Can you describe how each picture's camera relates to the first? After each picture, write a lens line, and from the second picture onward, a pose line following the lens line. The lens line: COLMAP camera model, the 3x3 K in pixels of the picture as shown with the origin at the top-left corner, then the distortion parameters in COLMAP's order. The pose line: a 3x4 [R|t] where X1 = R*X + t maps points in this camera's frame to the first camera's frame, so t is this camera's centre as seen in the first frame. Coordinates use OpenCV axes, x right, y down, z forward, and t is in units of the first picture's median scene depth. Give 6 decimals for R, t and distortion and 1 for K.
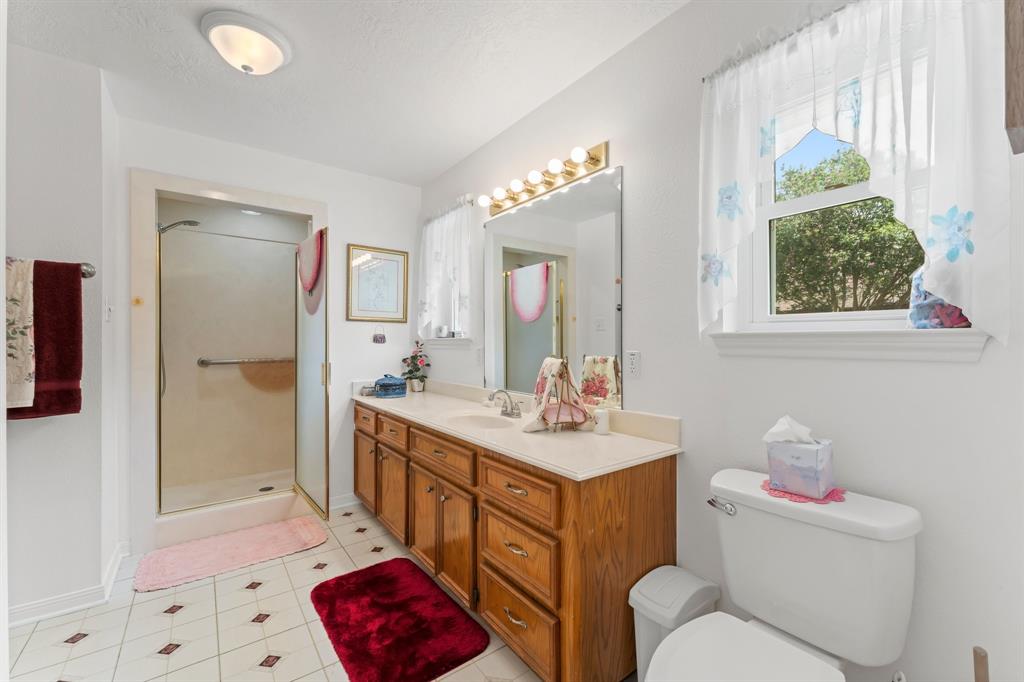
lens RADIAL K [[419.2, 0, 512.0], [0, 419.2, 341.0], [0, 0, 1]] dist [0.001444, -0.000297]
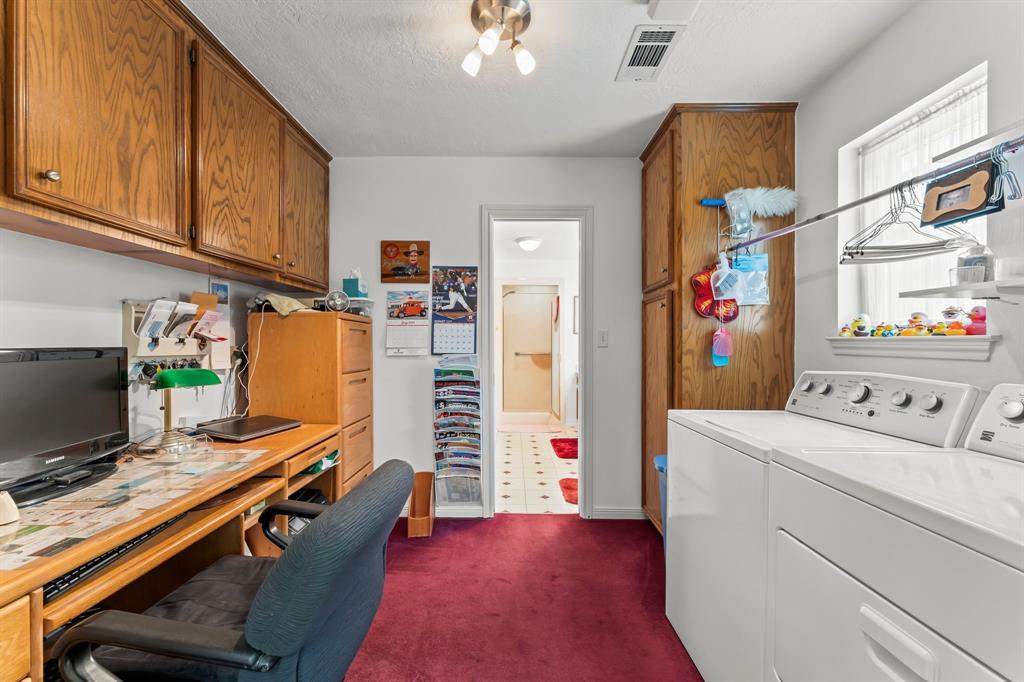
lens RADIAL K [[419.2, 0, 512.0], [0, 419.2, 341.0], [0, 0, 1]] dist [0.001444, -0.000297]
pose [[0.799346, -0.005091, -0.600850, 0.644251], [0.000455, 0.999969, -0.007868, 0.000058], [0.600871, 0.006015, 0.799323, -0.882223]]
